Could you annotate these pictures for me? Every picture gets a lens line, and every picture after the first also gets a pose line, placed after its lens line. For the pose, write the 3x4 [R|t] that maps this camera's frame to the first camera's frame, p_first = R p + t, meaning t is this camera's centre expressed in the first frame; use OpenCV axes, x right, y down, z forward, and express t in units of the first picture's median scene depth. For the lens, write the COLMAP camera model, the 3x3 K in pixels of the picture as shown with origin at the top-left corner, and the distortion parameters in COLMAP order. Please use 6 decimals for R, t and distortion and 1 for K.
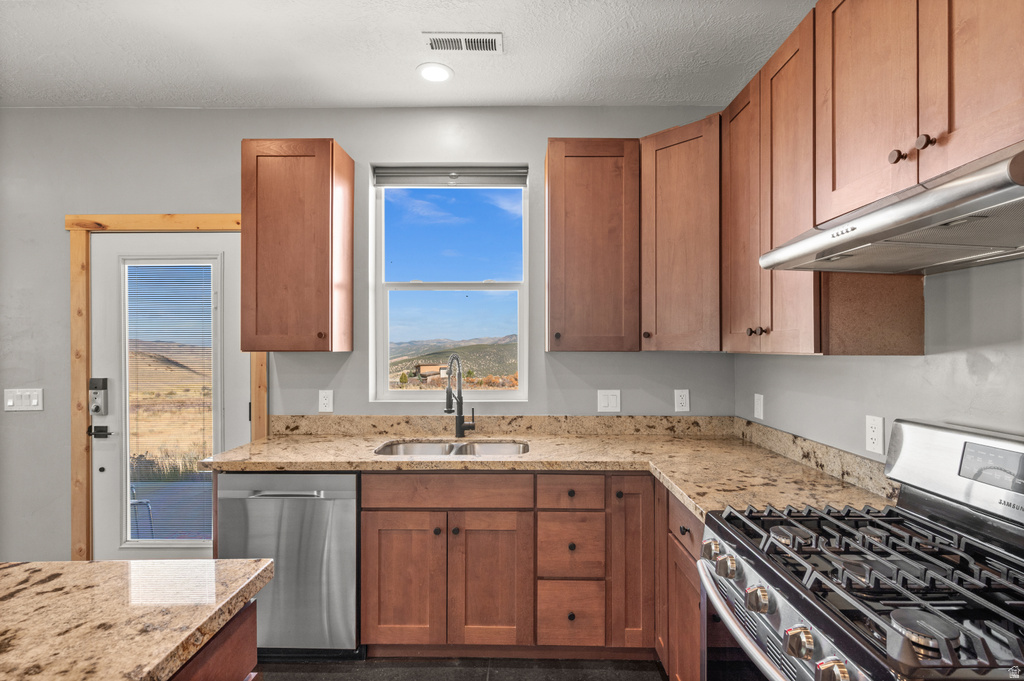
lens RADIAL K [[497.4, 0, 507.1], [0, 497.4, 344.4], [0, 0, 1]] dist [-0.002927, -0.000006]
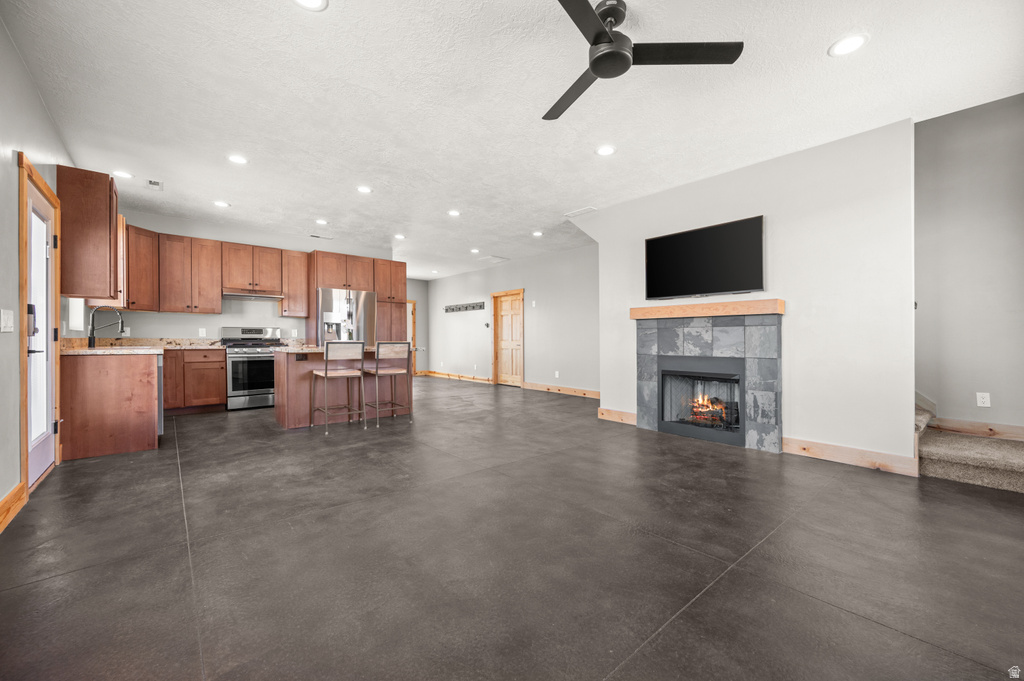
lens RADIAL K [[405.1, 0, 526.3], [0, 405.1, 345.5], [0, 0, 1]] dist [-0.003644, 0.000590]
pose [[-0.676204, -0.011526, 0.736624, -2.739872], [-0.006953, 0.999933, 0.009263, 0.173945], [-0.736681, 0.001142, -0.676239, 0.938719]]
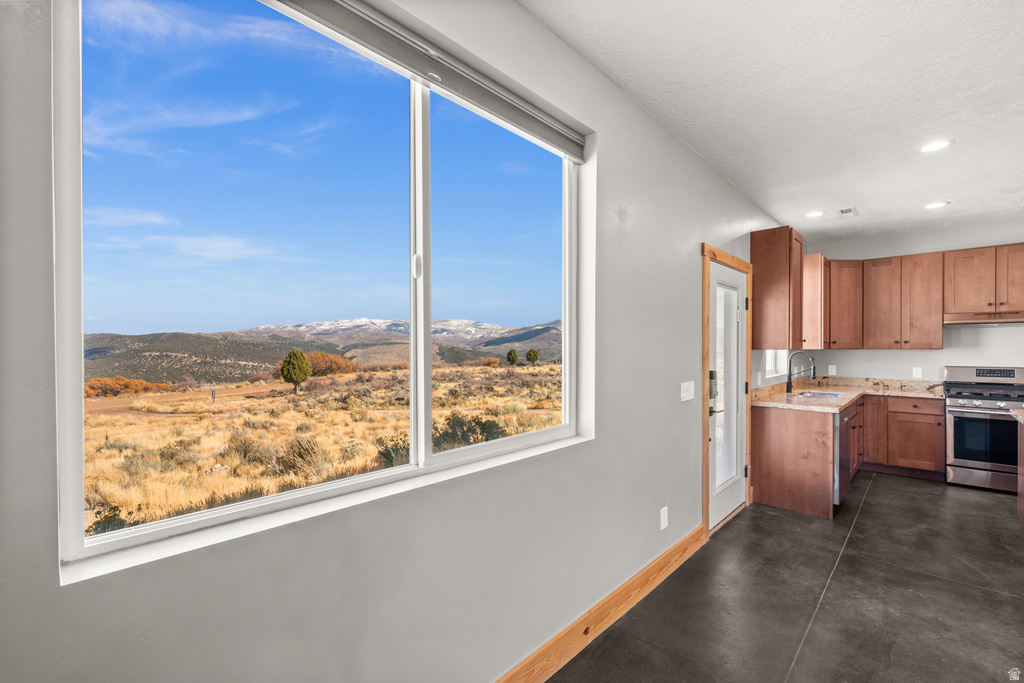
lens RADIAL K [[444.6, 0, 509.4], [0, 444.6, 349.4], [0, 0, 1]] dist [-0.003436, 0.001829]
pose [[0.679479, -0.004662, 0.733680, -2.463379], [-0.002780, 0.999956, 0.008928, 0.000929], [-0.733690, -0.008106, 0.679436, 0.708543]]
